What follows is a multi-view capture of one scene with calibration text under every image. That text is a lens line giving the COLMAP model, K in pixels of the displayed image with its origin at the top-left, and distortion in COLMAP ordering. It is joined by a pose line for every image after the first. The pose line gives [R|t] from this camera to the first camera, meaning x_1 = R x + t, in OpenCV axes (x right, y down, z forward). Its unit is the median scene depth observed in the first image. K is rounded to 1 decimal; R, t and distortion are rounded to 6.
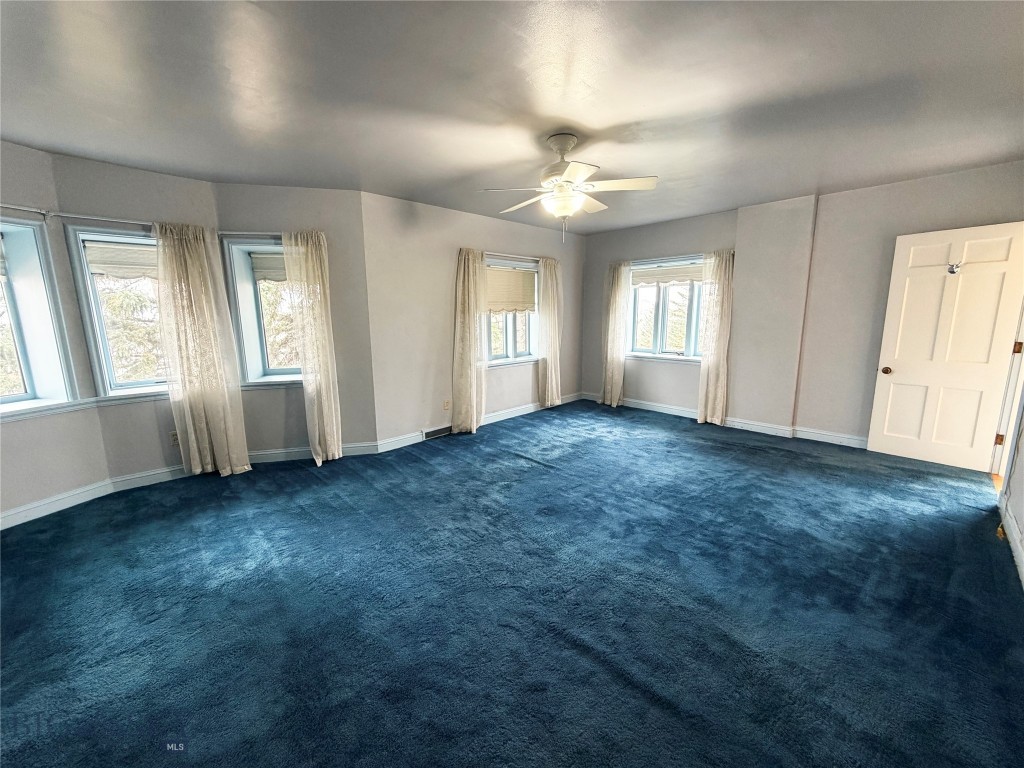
lens RADIAL K [[406.8, 0, 510.1], [0, 406.8, 384.2], [0, 0, 1]] dist [-0.001910, -0.000136]
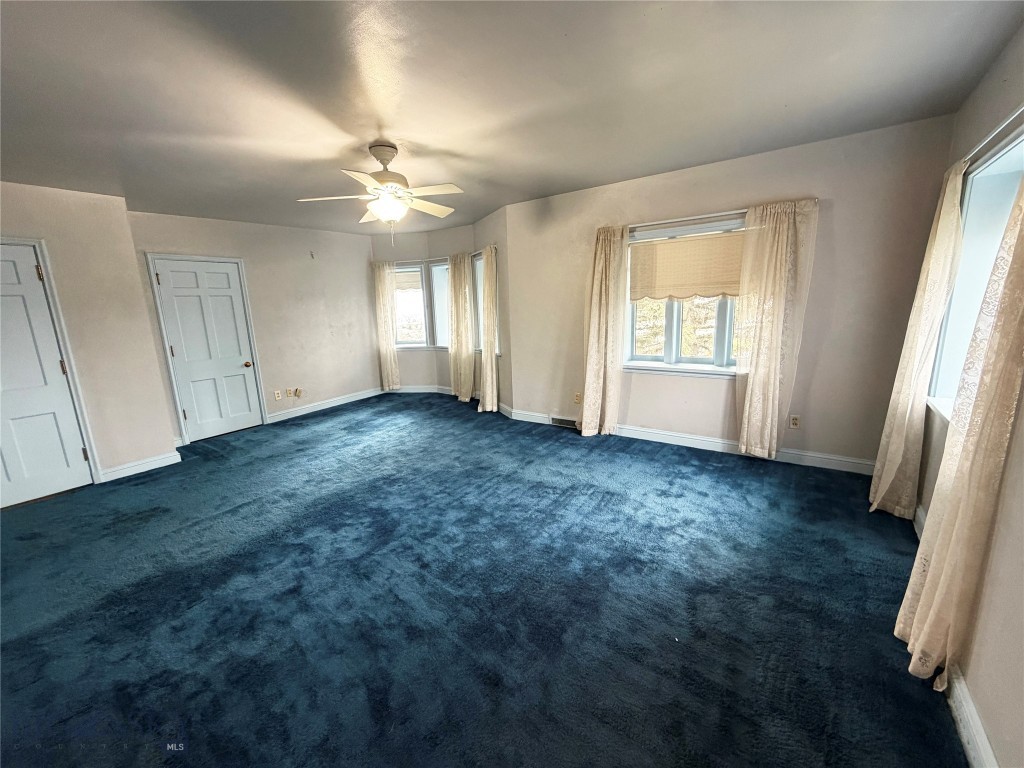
lens RADIAL K [[406.8, 0, 510.1], [0, 406.8, 384.2], [0, 0, 1]] dist [-0.001910, -0.000136]
pose [[0.181721, 0.198306, -0.963147, 0.714068], [-0.138167, 0.974887, 0.174654, -0.124549], [0.973595, 0.101337, 0.204557, 0.624037]]
